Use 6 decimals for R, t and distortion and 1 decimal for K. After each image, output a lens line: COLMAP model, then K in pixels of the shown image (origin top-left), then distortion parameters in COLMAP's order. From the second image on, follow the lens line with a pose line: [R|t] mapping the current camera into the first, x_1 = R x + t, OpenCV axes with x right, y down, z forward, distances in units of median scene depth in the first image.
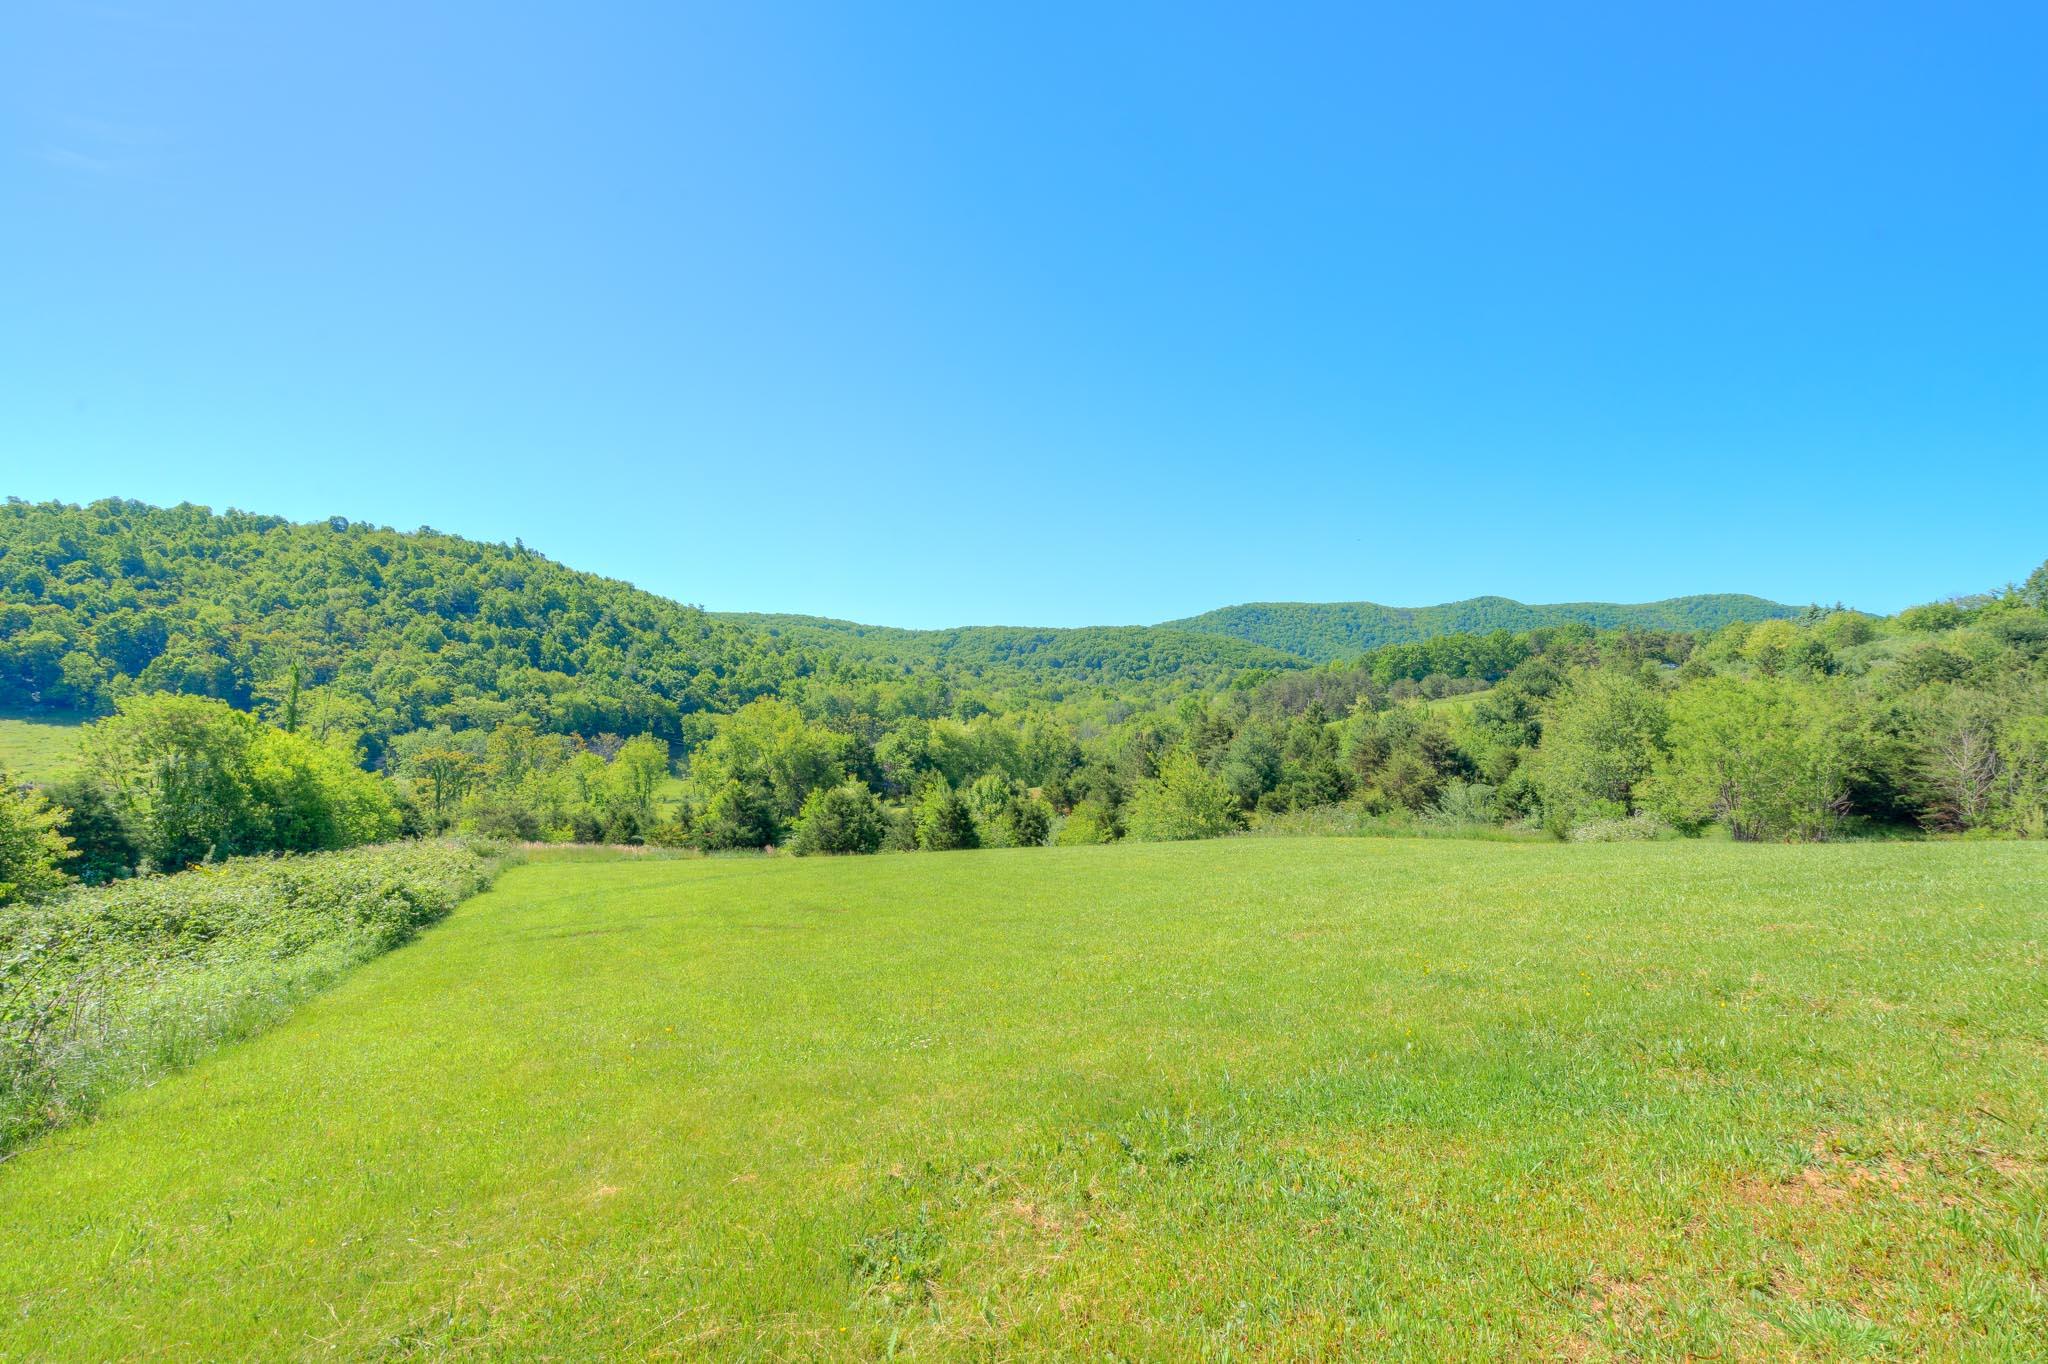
lens RADIAL K [[935.6, 0, 1030.7], [0, 935.6, 672.4], [0, 0, 1]] dist [-0.008666, 0.003799]
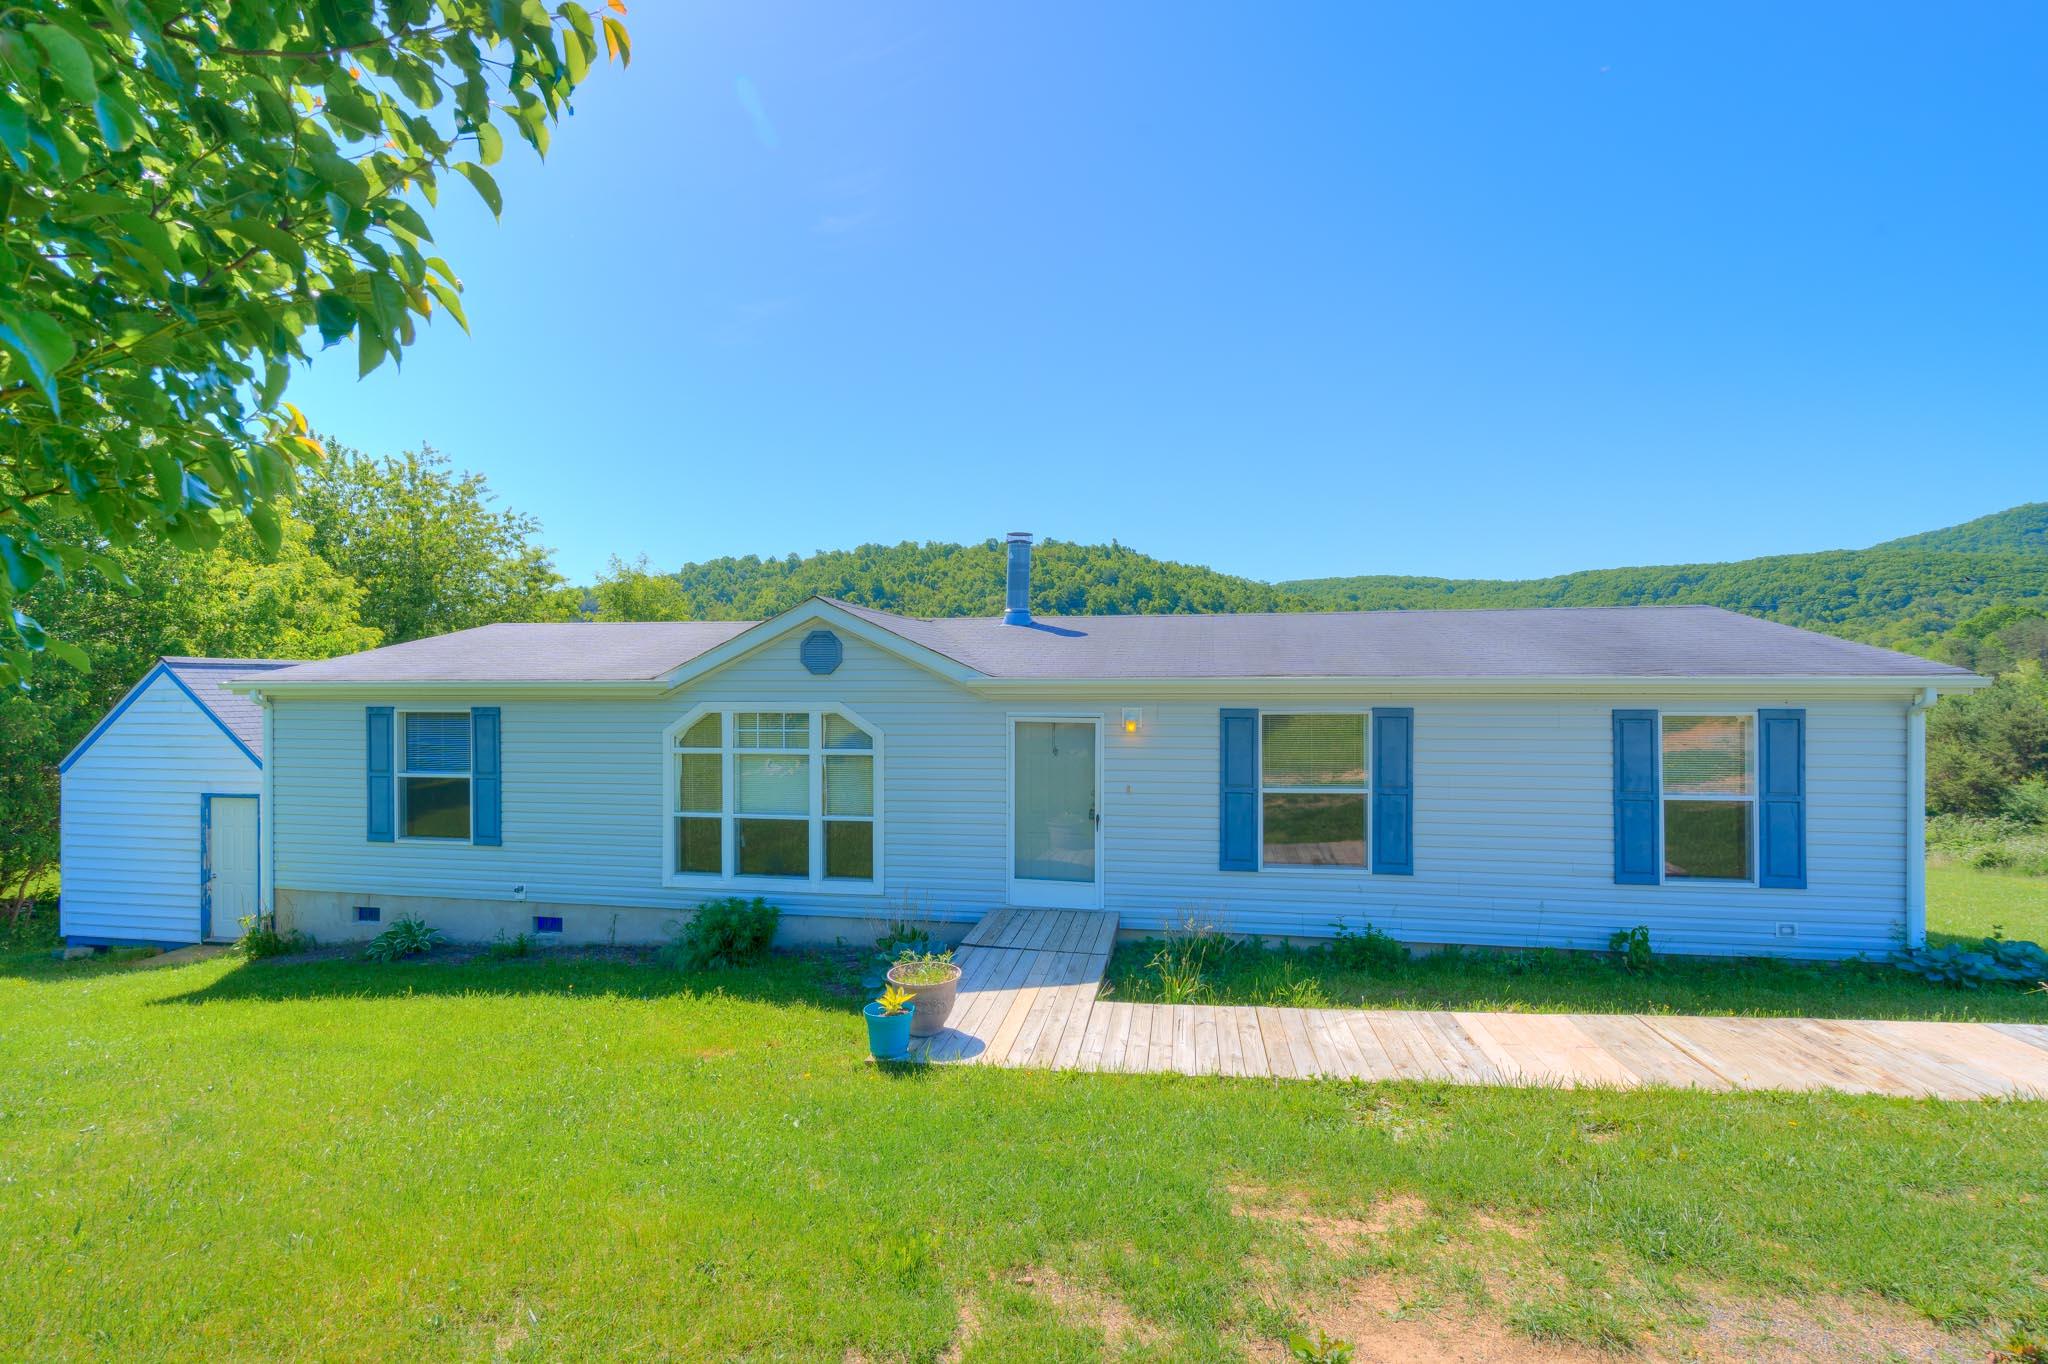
lens RADIAL K [[935.6, 0, 1034.6], [0, 935.6, 694.6], [0, 0, 1]] dist [-0.008666, 0.003799]
pose [[0.816267, -0.013789, -0.577510, 0.060597], [0.051244, 0.997502, 0.048613, -0.011842], [0.575398, -0.069275, 0.814935, -0.046786]]
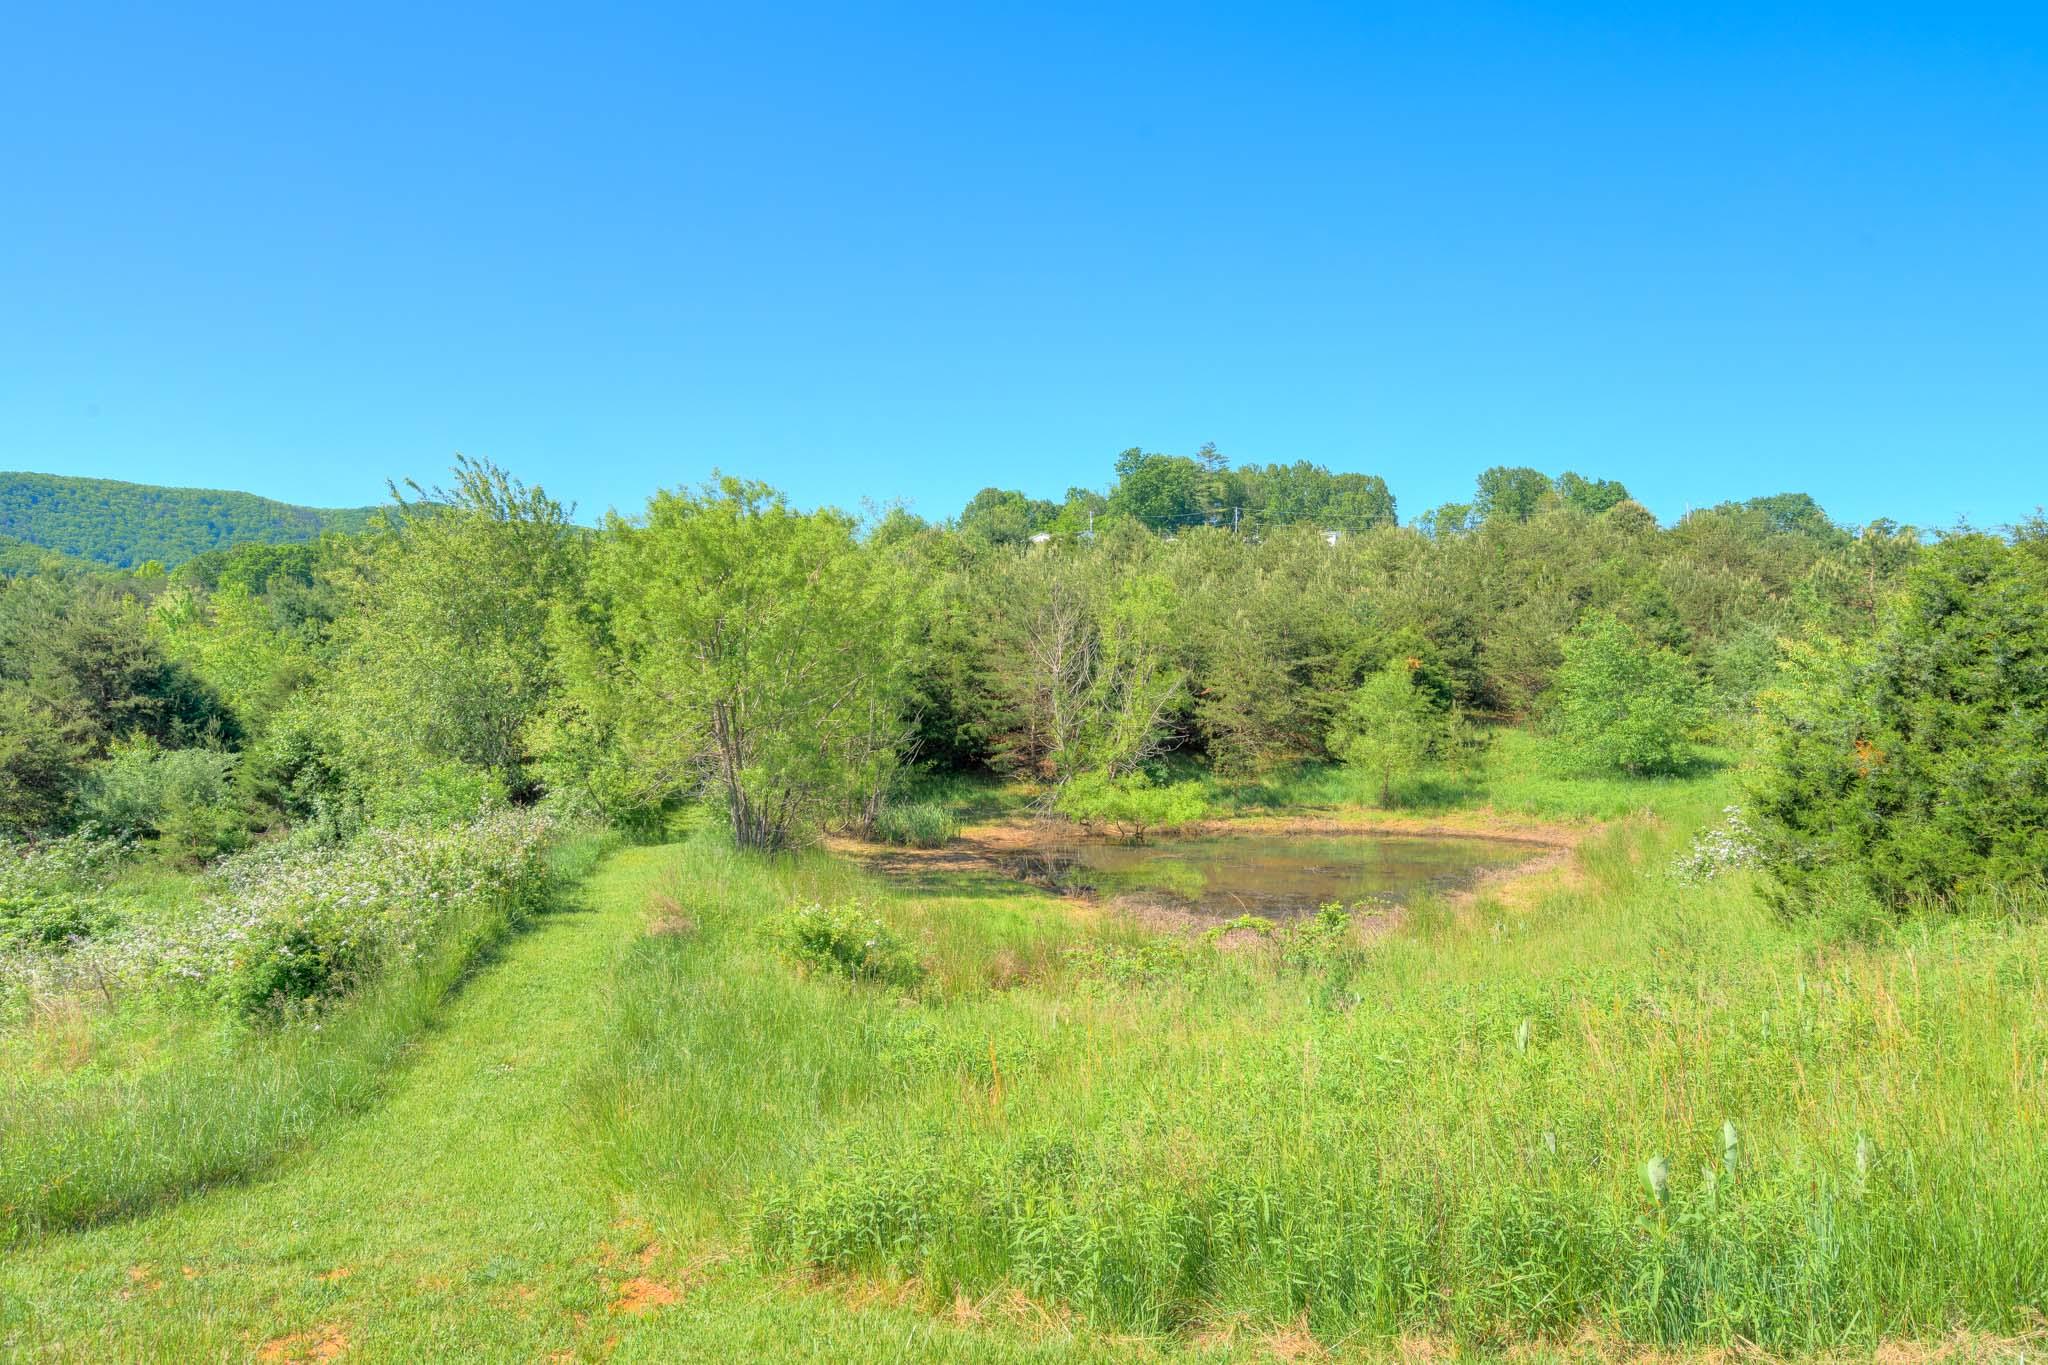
lens RADIAL K [[1284.4, 0, 1027.9], [0, 1284.4, 674.2], [0, 0, 1]] dist [0.005240, 0.002126]
pose [[0.629301, -0.011643, 0.777074, 0.078507], [-0.029410, 0.998815, 0.038783, 0.015891], [-0.776605, -0.047260, 0.628213, 0.108183]]
